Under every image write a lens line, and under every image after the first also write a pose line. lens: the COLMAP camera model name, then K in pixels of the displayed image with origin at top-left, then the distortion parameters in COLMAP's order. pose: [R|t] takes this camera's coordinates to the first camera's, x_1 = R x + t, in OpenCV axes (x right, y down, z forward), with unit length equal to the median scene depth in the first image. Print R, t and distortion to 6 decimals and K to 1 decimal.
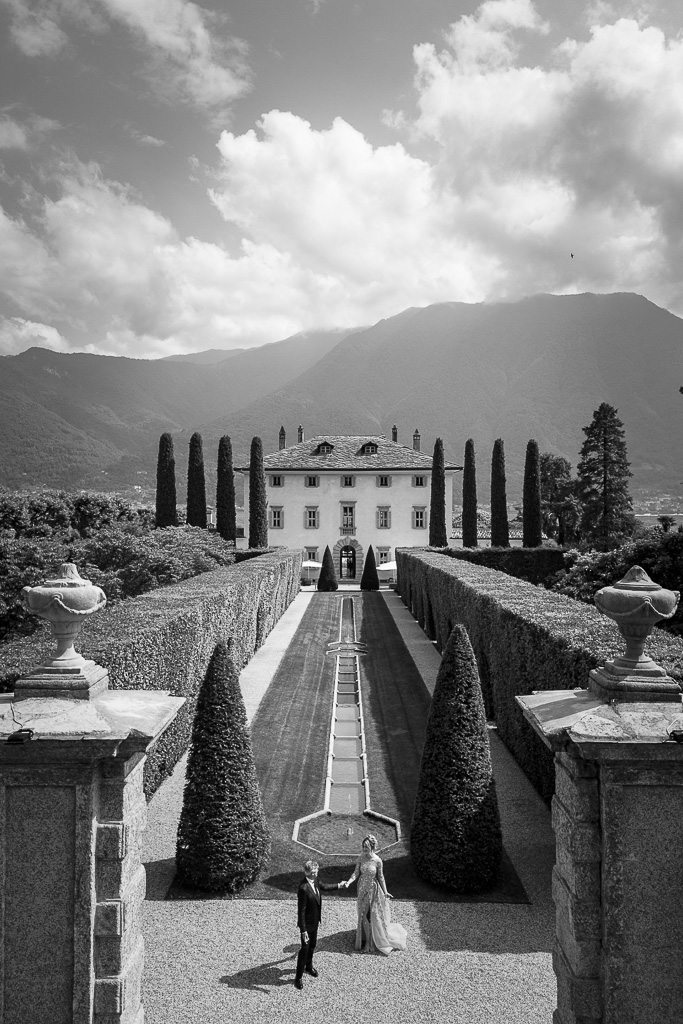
lens RADIAL K [[728.0, 0, 340.3], [0, 728.0, 493.1], [0, 0, 1]] dist [0.005119, -0.000541]
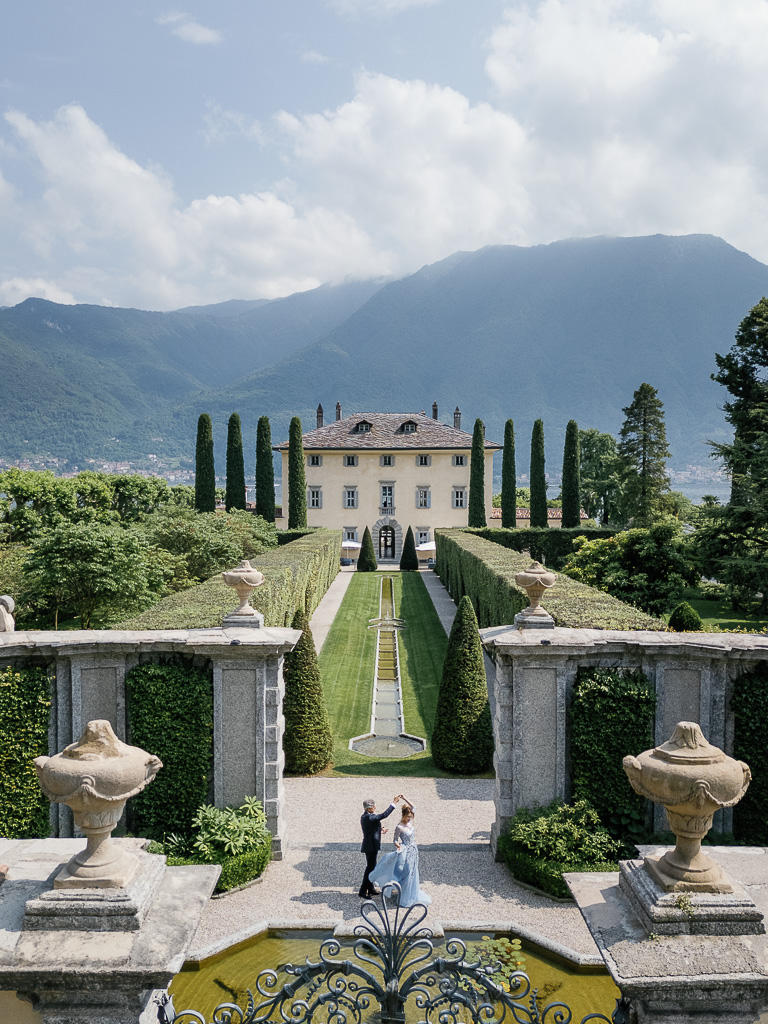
lens RADIAL K [[809.7, 0, 384.0], [0, 809.7, 512.0], [0, 0, 1]] dist [0.042569, -0.000288]
pose [[0.999975, -0.001198, 0.007020, -0.001776], [0.000763, 0.998096, 0.061674, -0.016667], [-0.007081, -0.061668, 0.998072, -0.116367]]
